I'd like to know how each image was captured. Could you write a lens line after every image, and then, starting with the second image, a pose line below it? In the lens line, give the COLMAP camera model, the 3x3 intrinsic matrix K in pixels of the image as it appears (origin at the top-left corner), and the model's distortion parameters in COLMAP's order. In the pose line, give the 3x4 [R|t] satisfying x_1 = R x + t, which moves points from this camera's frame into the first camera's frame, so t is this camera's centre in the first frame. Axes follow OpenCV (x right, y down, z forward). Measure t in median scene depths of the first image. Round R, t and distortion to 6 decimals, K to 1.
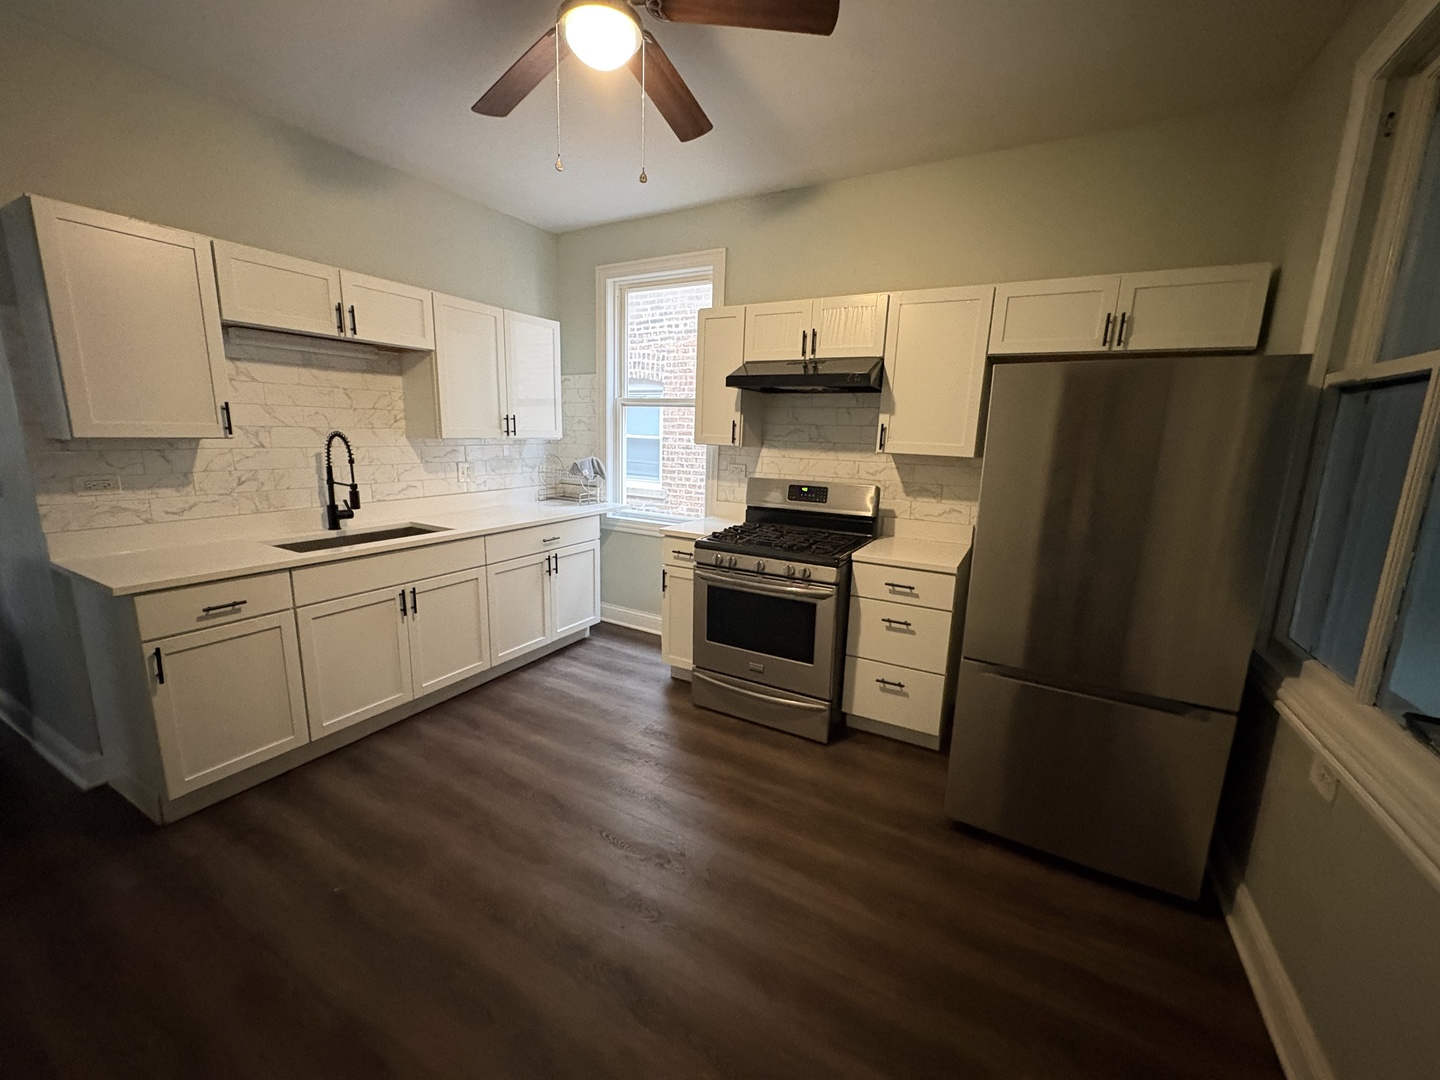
lens RADIAL K [[577.8, 0, 720.0], [0, 577.8, 540.0], [0, 0, 1]] dist [-0.000616, -0.000019]
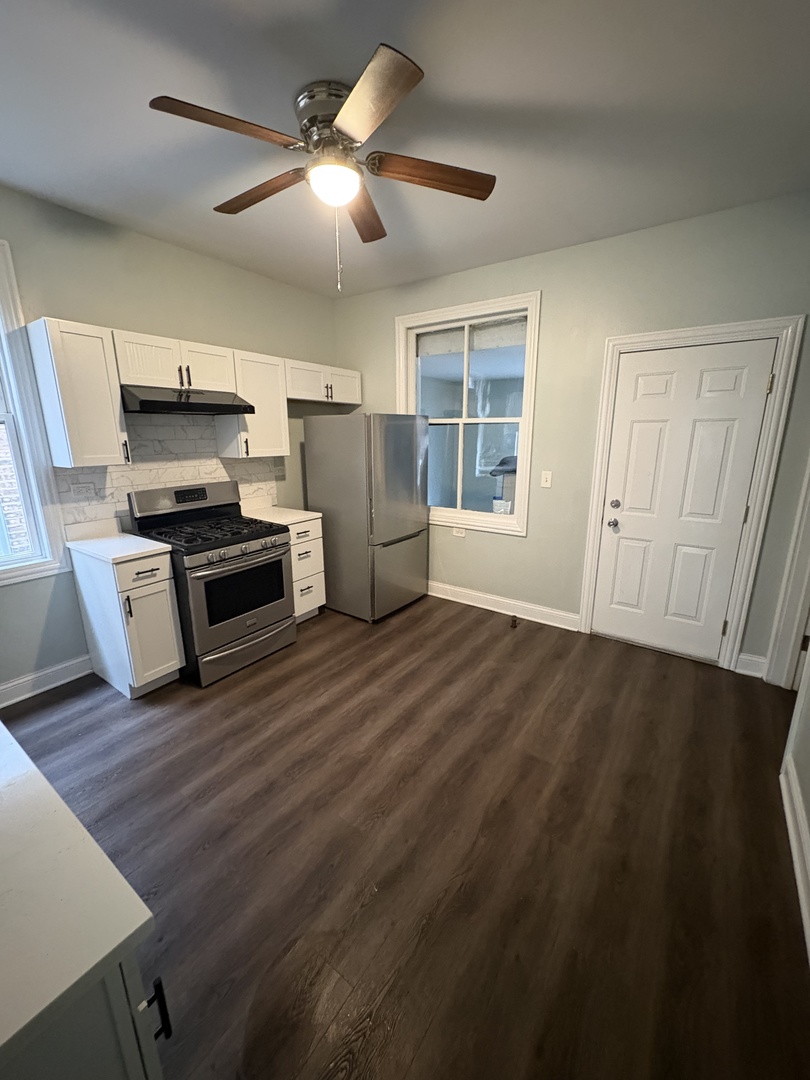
lens RADIAL K [[433.4, 0, 405.0], [0, 433.4, 540.0], [0, 0, 1]] dist [-0.000616, -0.000019]
pose [[0.090332, -0.271007, 0.958330, -0.807120], [0.187616, 0.949665, 0.250872, -0.149185], [-0.978080, 0.157137, 0.136630, 0.458516]]
